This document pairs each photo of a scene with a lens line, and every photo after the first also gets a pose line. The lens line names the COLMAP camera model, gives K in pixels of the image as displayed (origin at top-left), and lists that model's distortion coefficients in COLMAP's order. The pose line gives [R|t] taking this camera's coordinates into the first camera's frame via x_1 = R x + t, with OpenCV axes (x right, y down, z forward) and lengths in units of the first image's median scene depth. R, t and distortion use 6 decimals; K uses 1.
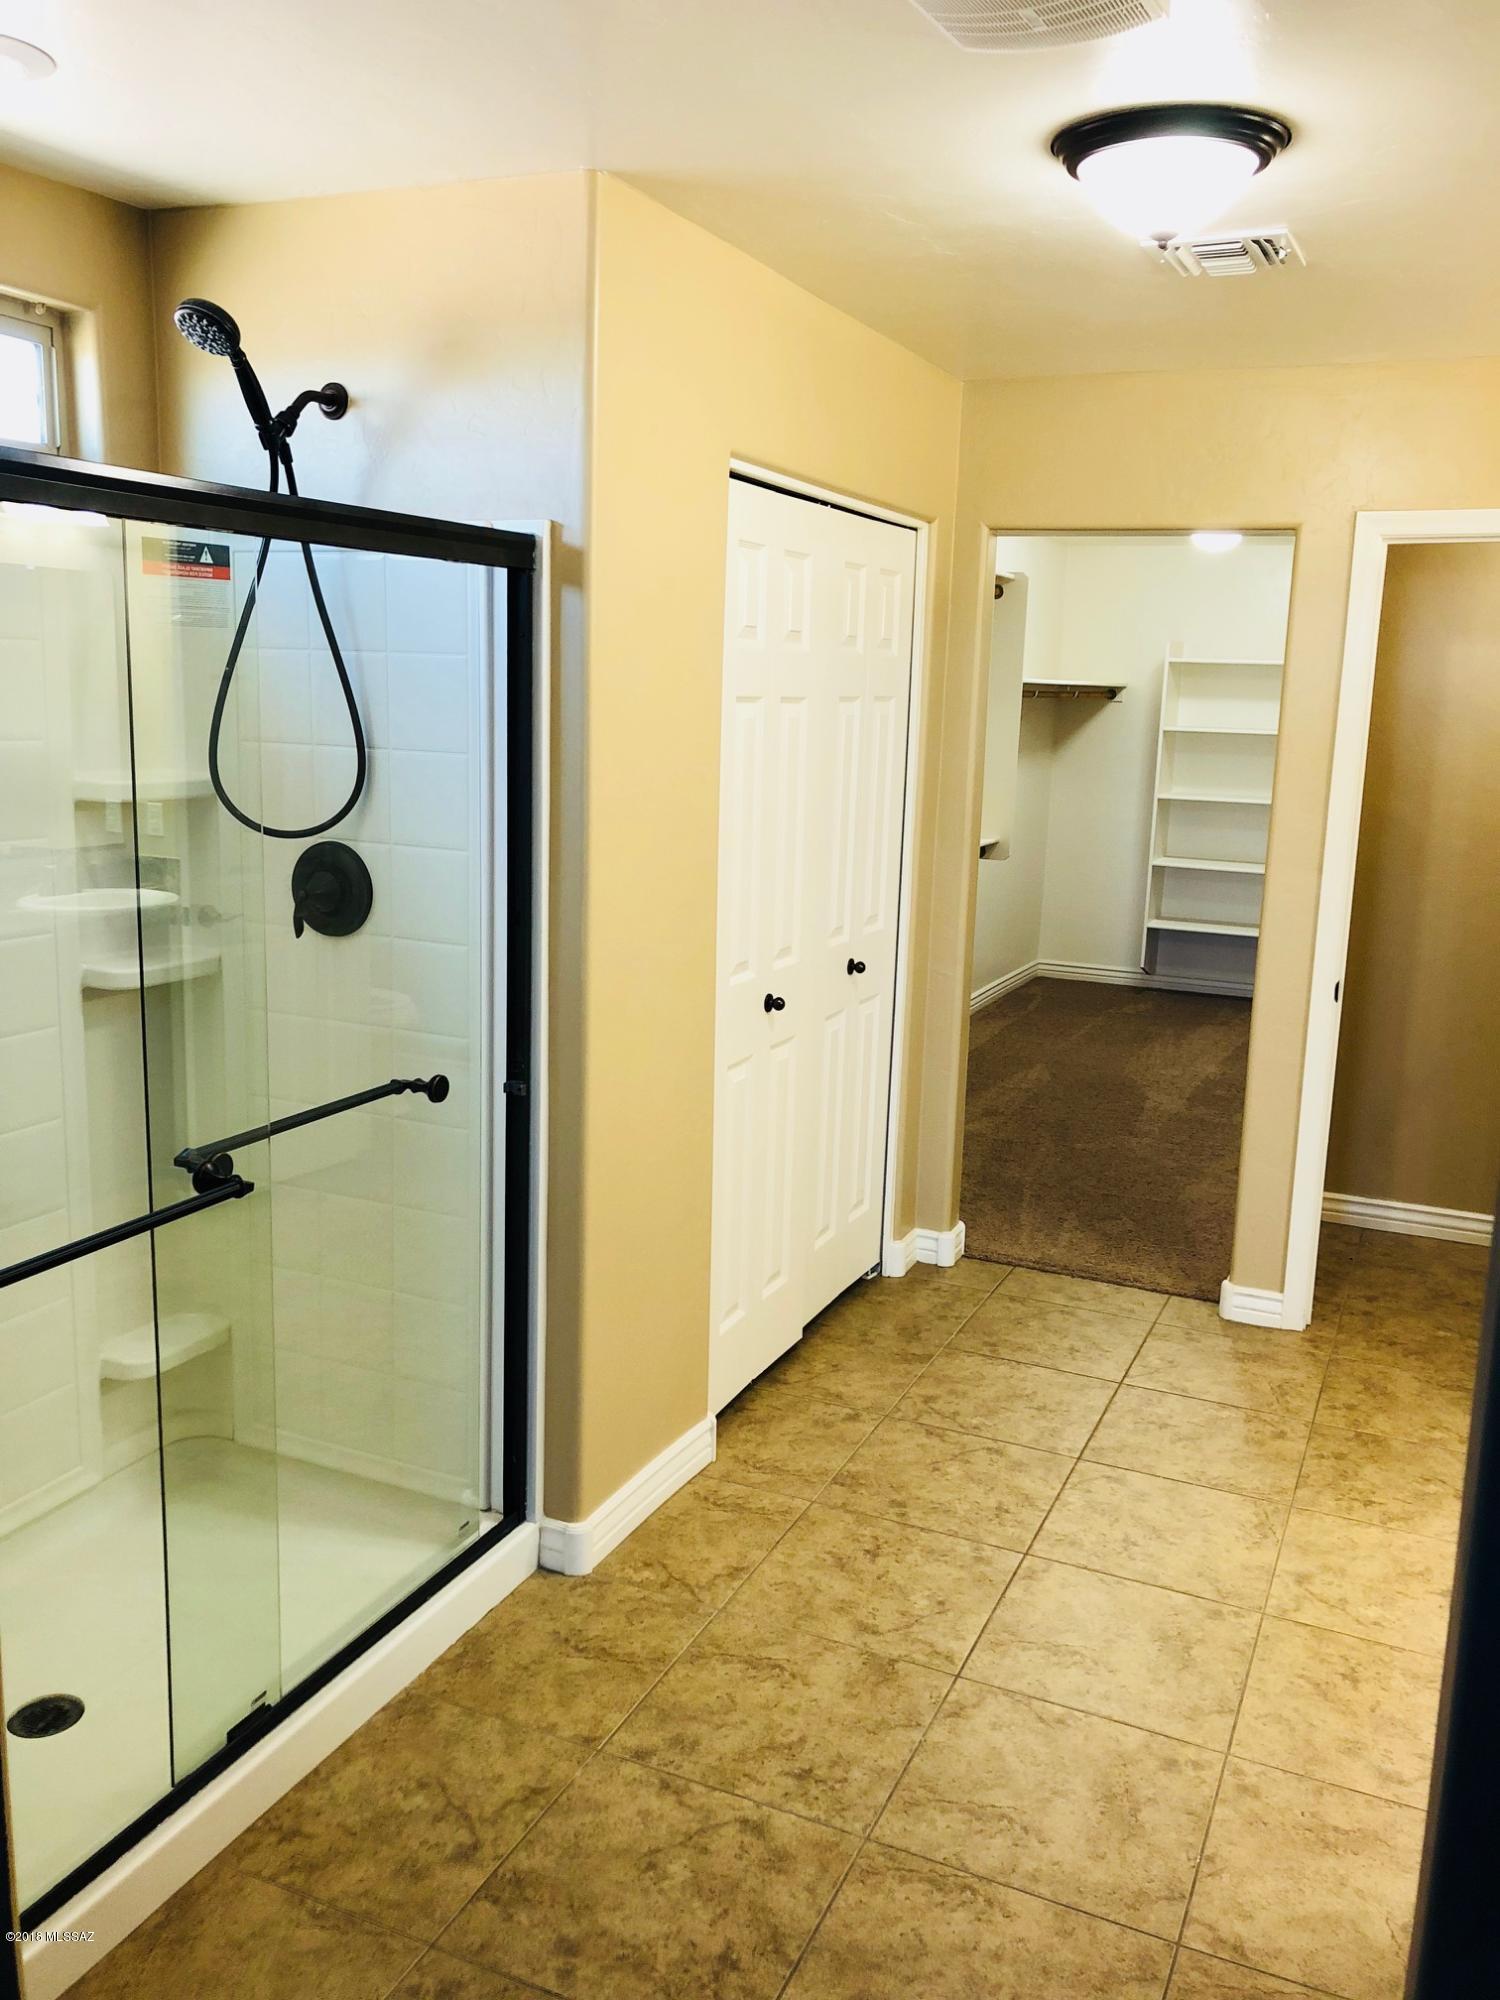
lens RADIAL K [[1671.9, 0, 750.0], [0, 1671.9, 1000.0], [0, 0, 1]] dist [0.135883, -0.317794]
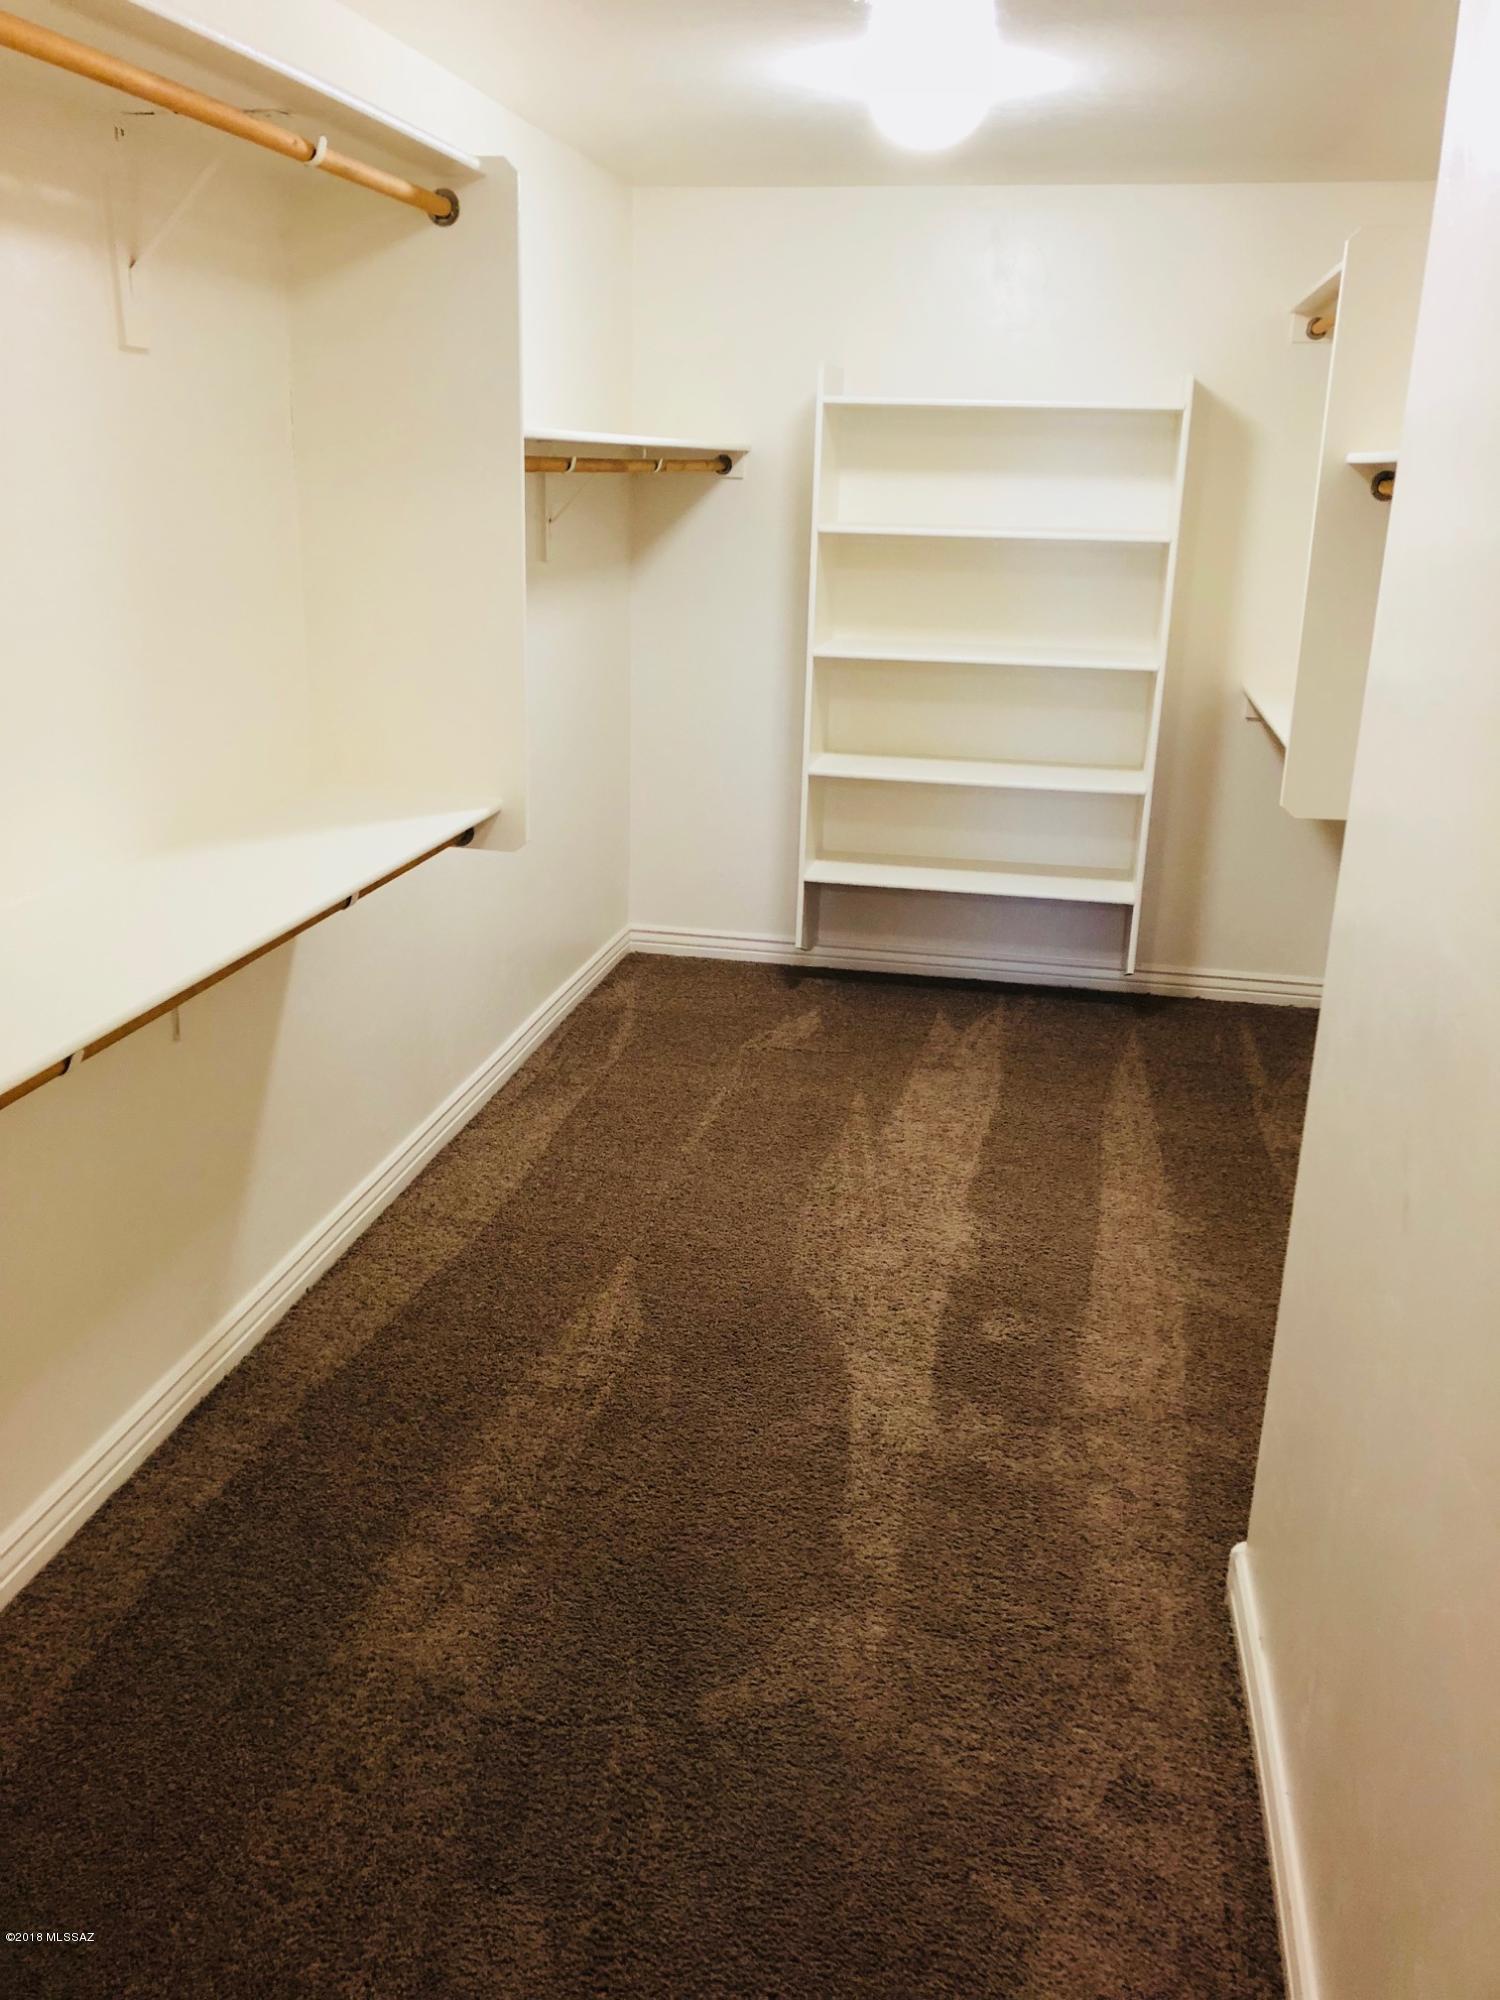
lens RADIAL K [[1588.2, 0, 797.1], [0, 1588.2, 1012.4], [0, 0, 1]] dist [0.008768, 0.000576]
pose [[0.967615, -0.079124, 0.239709, 0.105888], [0.041124, 0.986330, 0.159569, -0.093476], [-0.249058, -0.144543, 0.957642, 0.506971]]
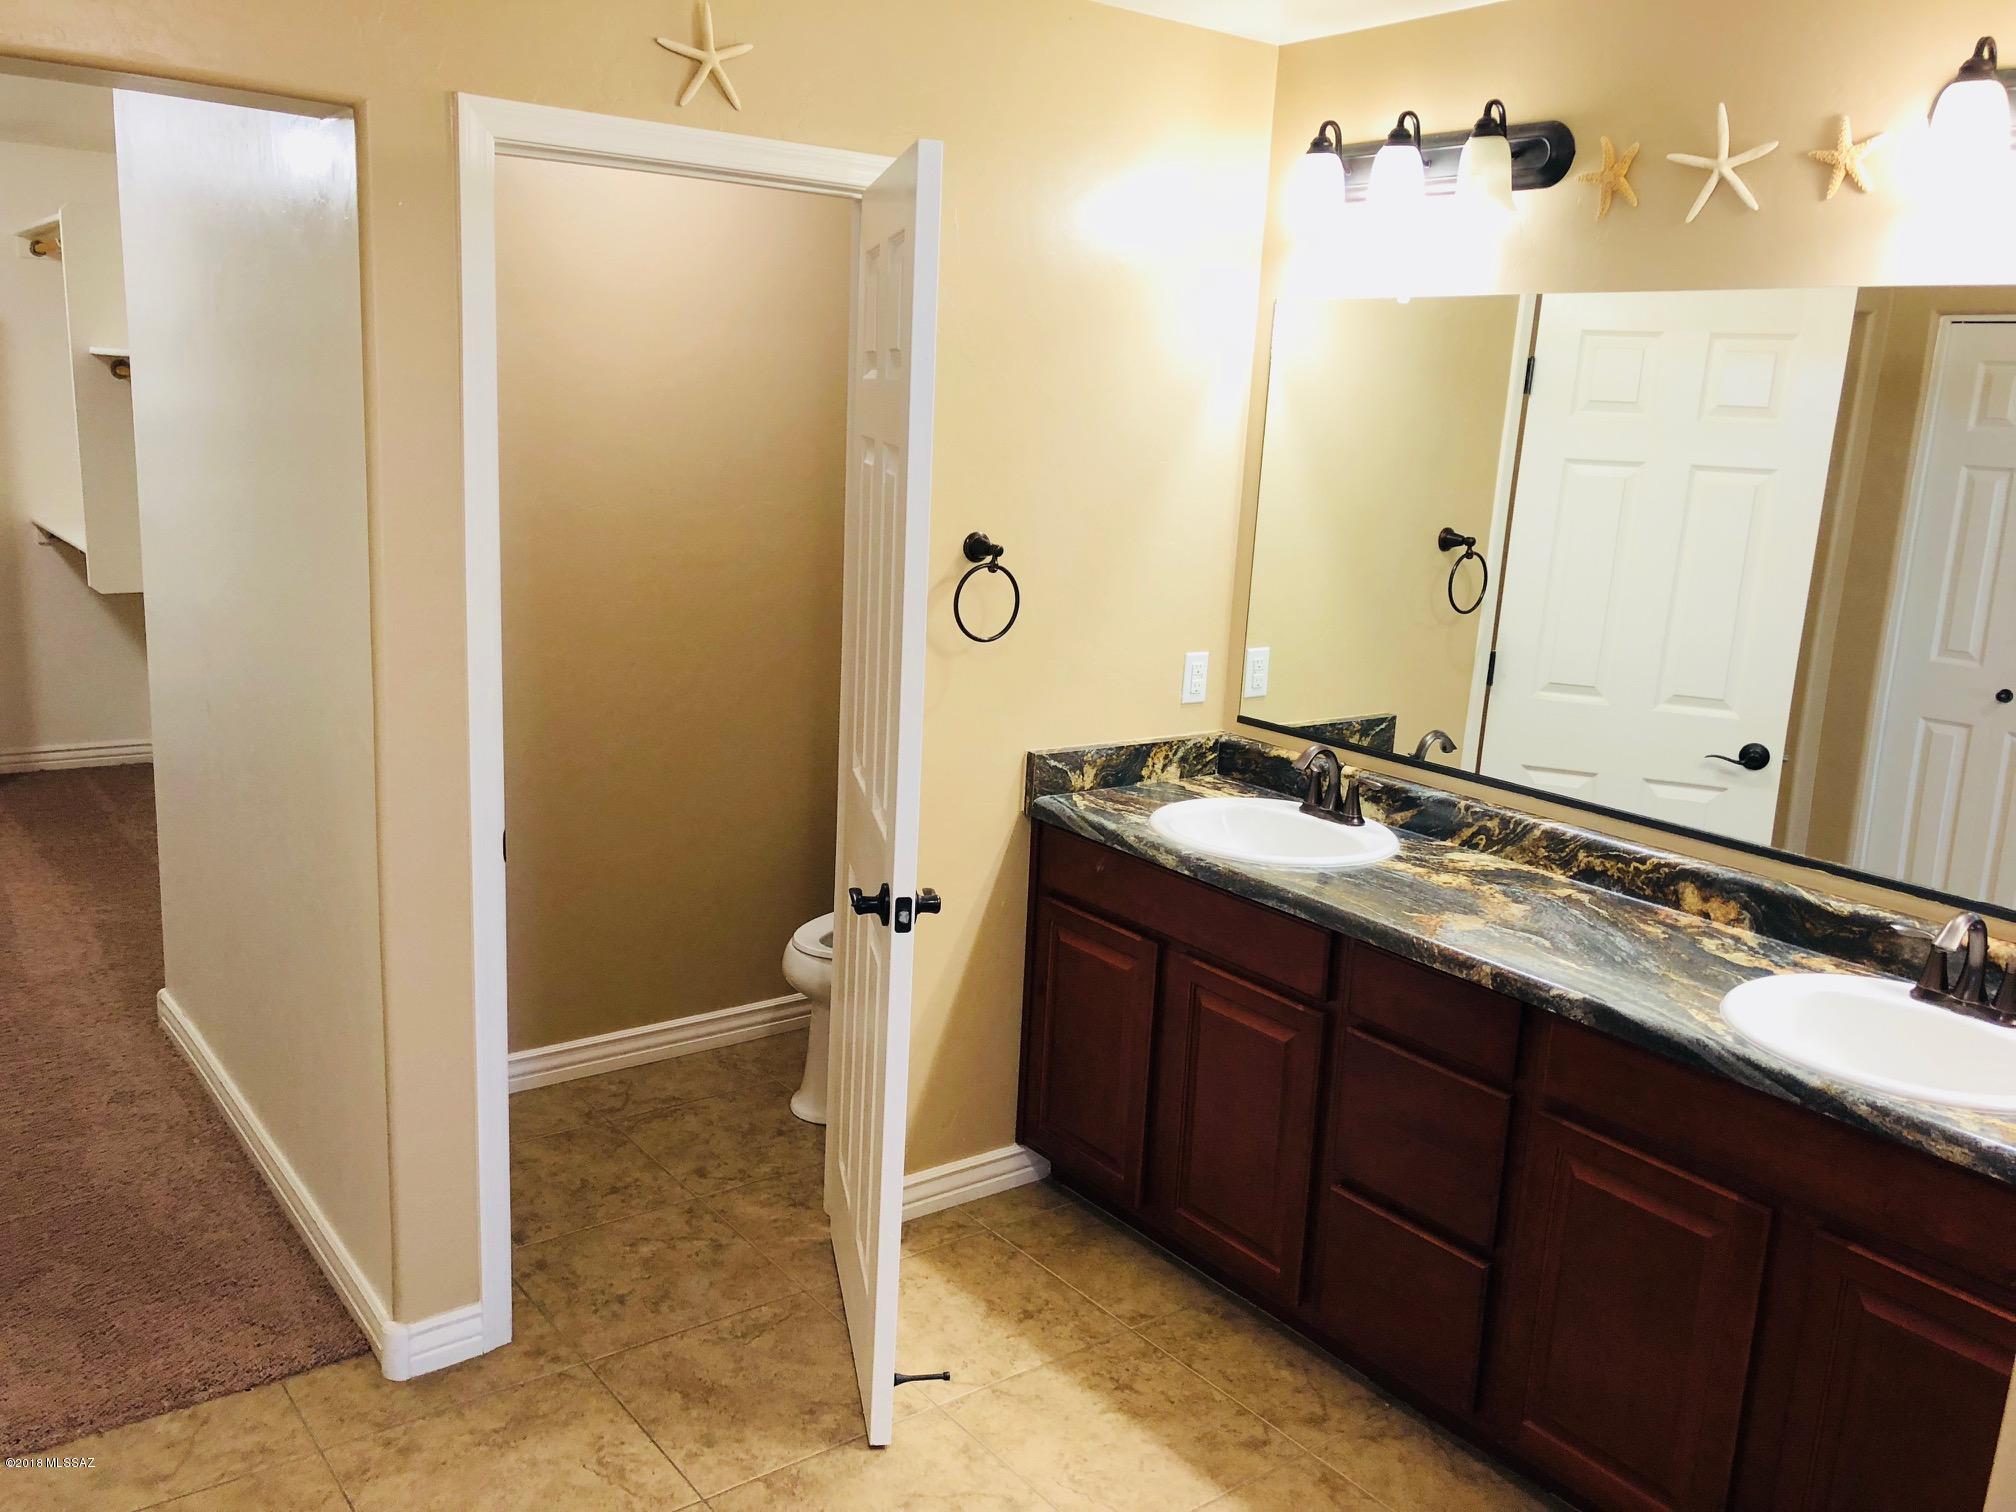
lens RADIAL K [[1600.9, 0, 1017.3], [0, 1600.9, 751.8], [0, 0, 1]] dist [0.008768, 0.000576]
pose [[0.460580, -0.176981, 0.869795, -0.051432], [0.116808, 0.983484, 0.138261, -0.054356], [-0.879899, 0.037919, 0.473646, 0.280455]]
